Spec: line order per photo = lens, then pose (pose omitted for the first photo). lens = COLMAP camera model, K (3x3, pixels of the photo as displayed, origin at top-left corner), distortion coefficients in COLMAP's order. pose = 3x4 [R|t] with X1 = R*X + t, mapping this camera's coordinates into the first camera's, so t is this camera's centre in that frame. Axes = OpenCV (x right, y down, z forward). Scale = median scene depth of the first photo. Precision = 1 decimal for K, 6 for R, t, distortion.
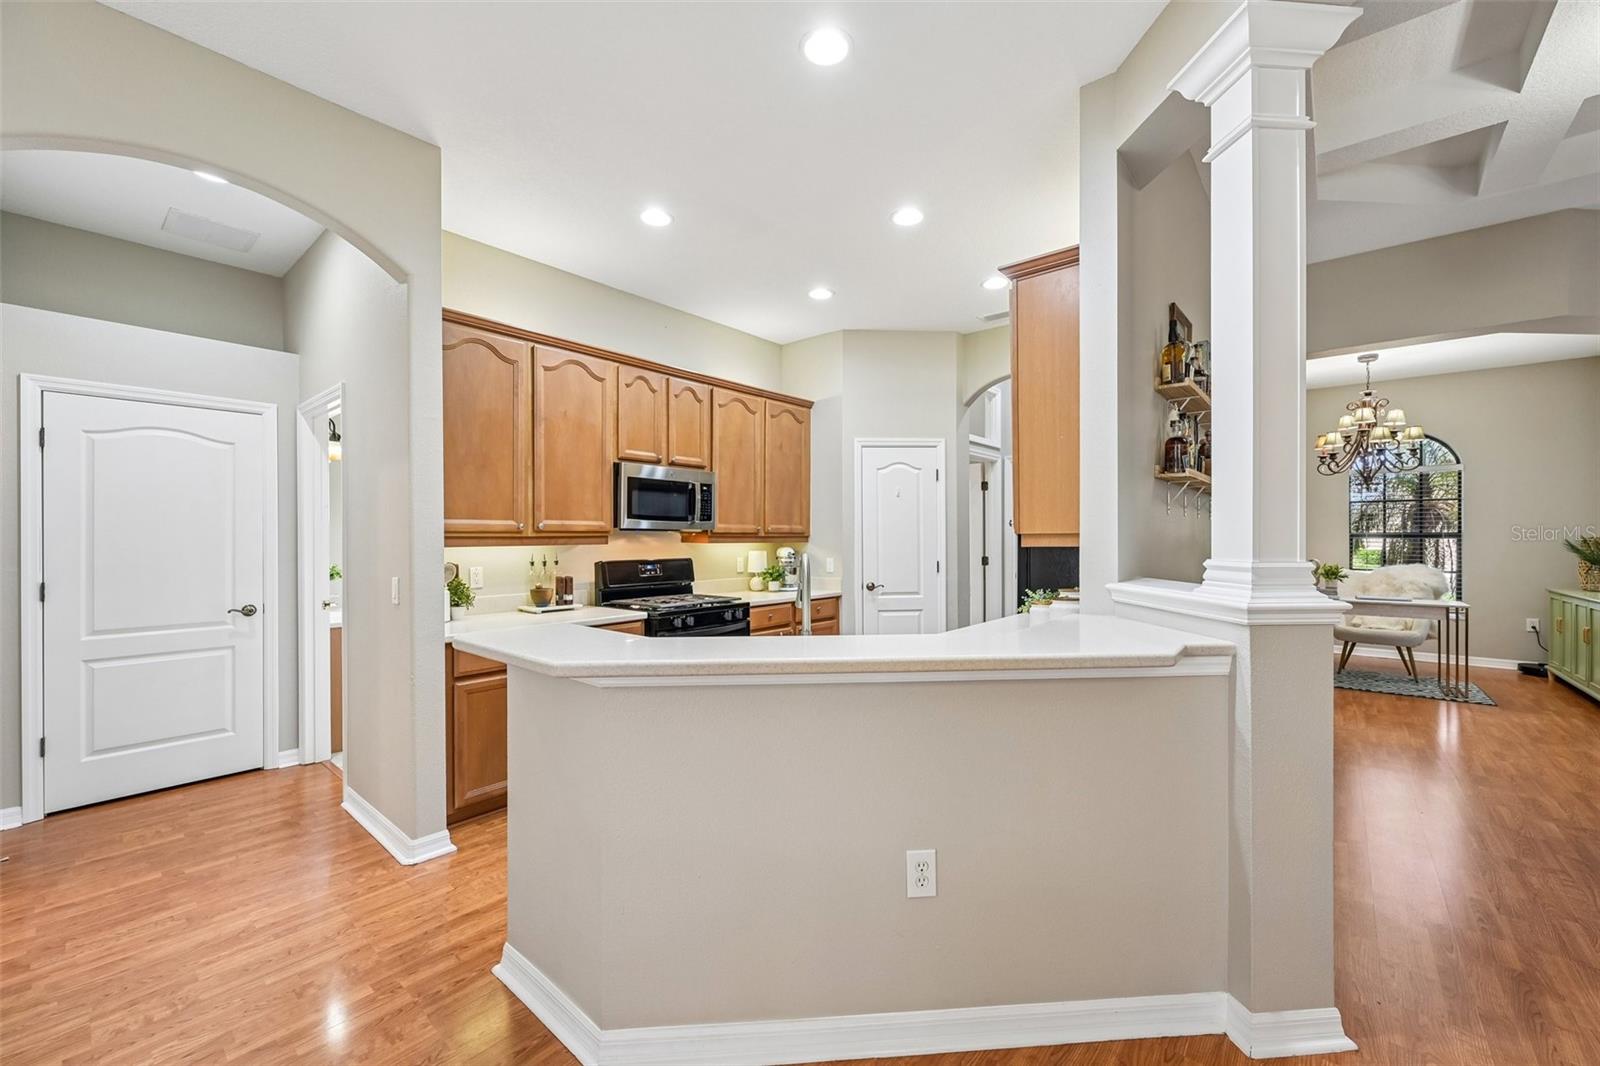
lens RADIAL K [[631.3, 0, 798.8], [0, 631.3, 534.4], [0, 0, 1]] dist [-0.000249, -0.000004]
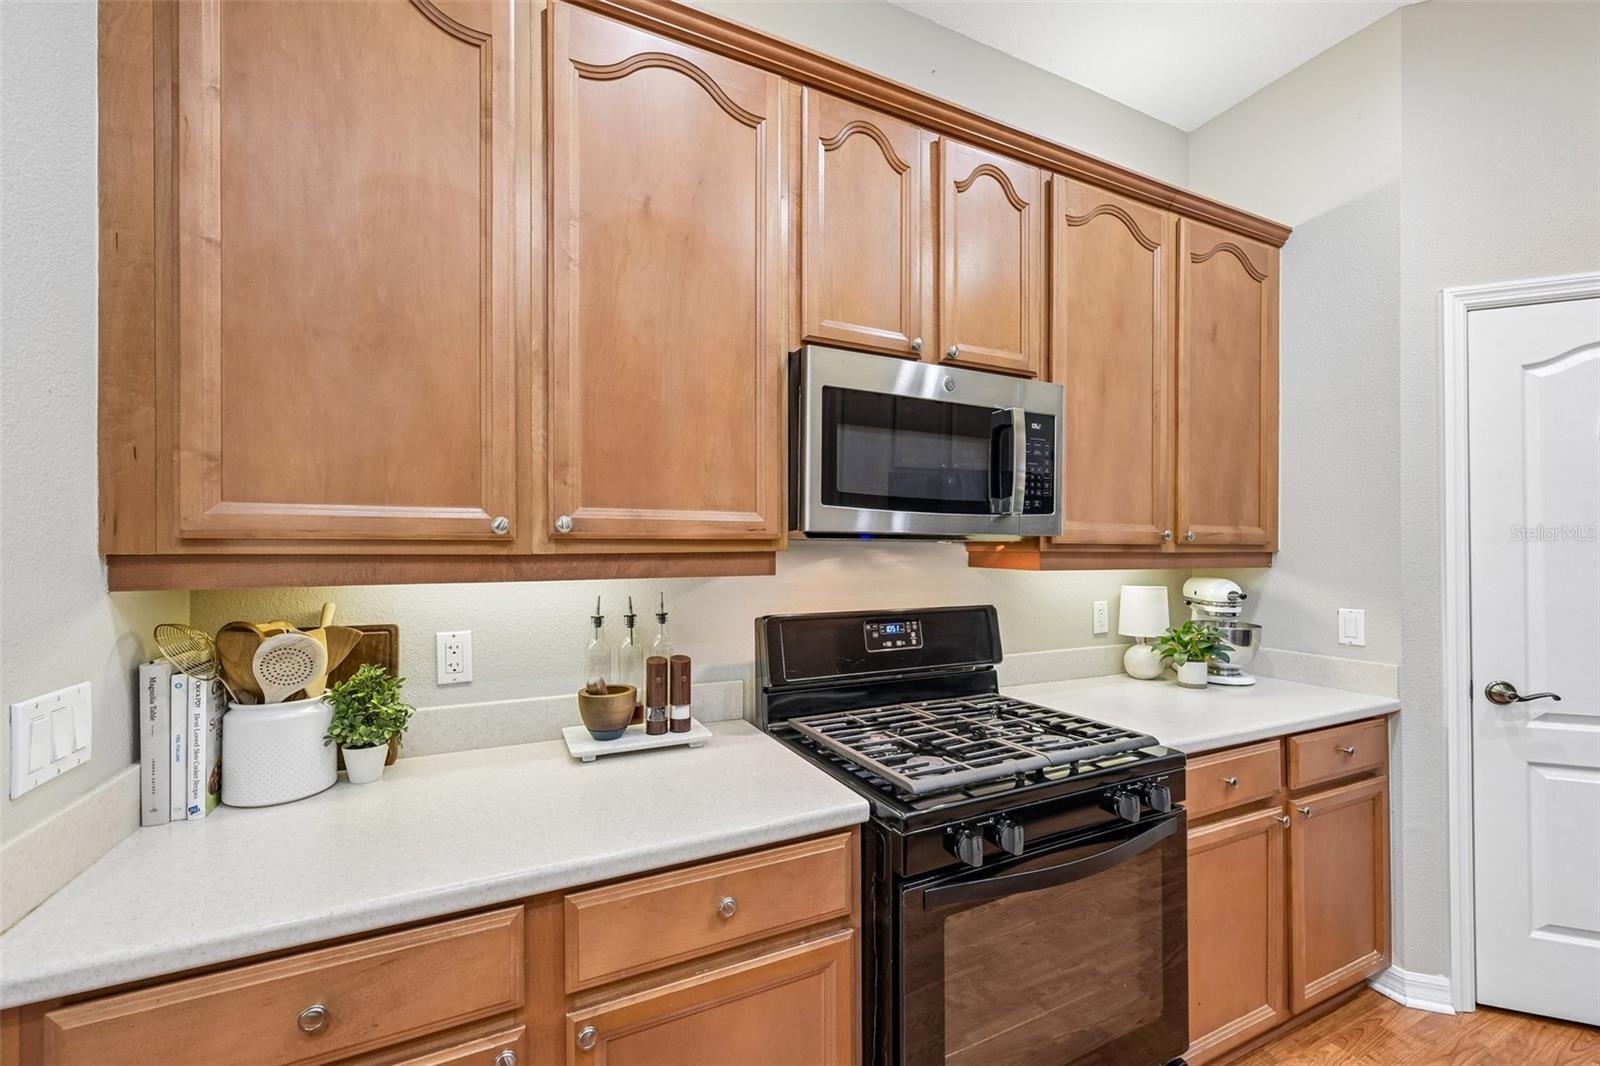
lens RADIAL K [[659.2, 0, 805.5], [0, 659.2, 551.3], [0, 0, 1]] dist [0.000314, -0.000003]
pose [[0.918413, 0.001838, -0.395619, -0.119787], [-0.000056, 0.999990, 0.004515, -0.000003], [0.395623, -0.004124, 0.918404, 0.588382]]
